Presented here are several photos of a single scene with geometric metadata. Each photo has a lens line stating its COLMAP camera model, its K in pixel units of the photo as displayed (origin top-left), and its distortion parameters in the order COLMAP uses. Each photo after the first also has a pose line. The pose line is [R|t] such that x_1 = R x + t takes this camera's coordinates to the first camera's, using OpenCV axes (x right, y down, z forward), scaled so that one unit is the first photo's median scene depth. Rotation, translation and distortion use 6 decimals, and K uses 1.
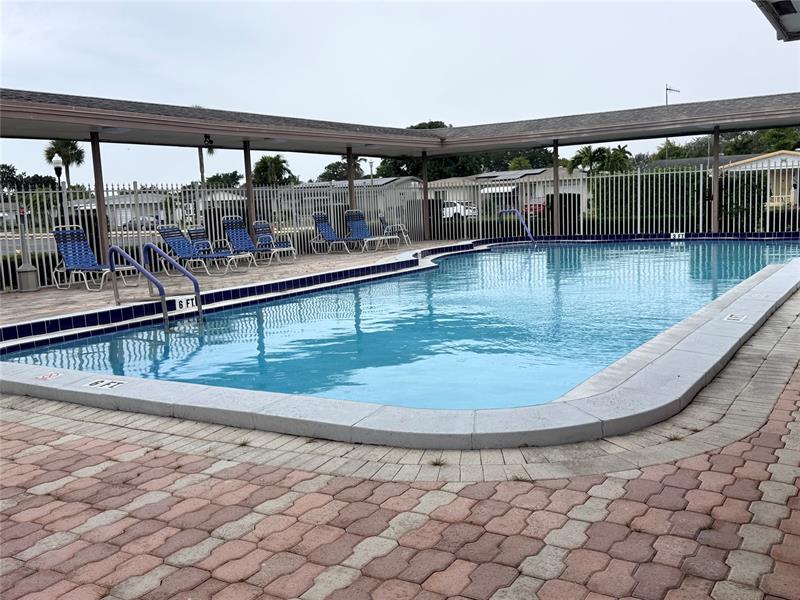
lens RADIAL K [[802.2, 0, 400.0], [0, 802.2, 300.0], [0, 0, 1]] dist [0.170488, -0.329876]
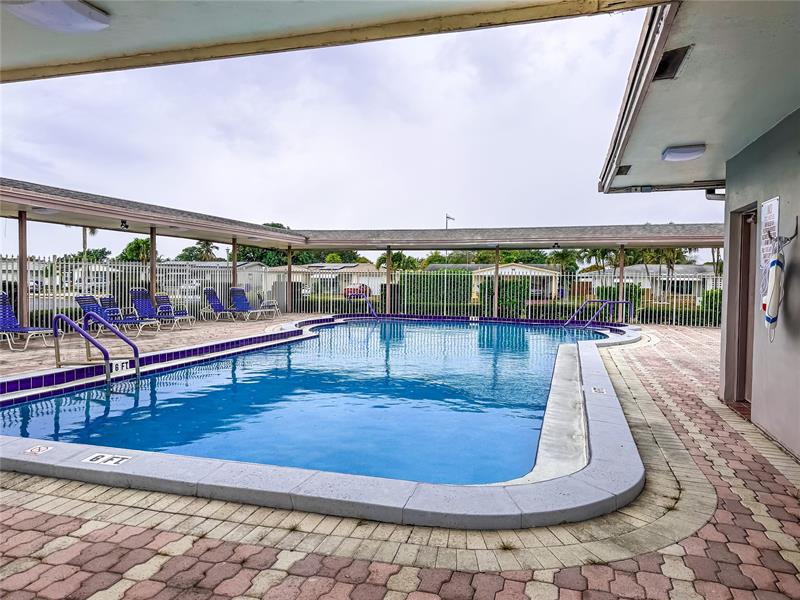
lens RADIAL K [[589.1, 0, 400.0], [0, 589.1, 300.0], [0, 0, 1]] dist [0.016170, -0.008812]
pose [[0.961455, 0.049127, 0.270539, -0.246217], [-0.023488, 0.994987, -0.097208, -0.034747], [-0.273958, 0.087107, 0.957789, 0.200489]]
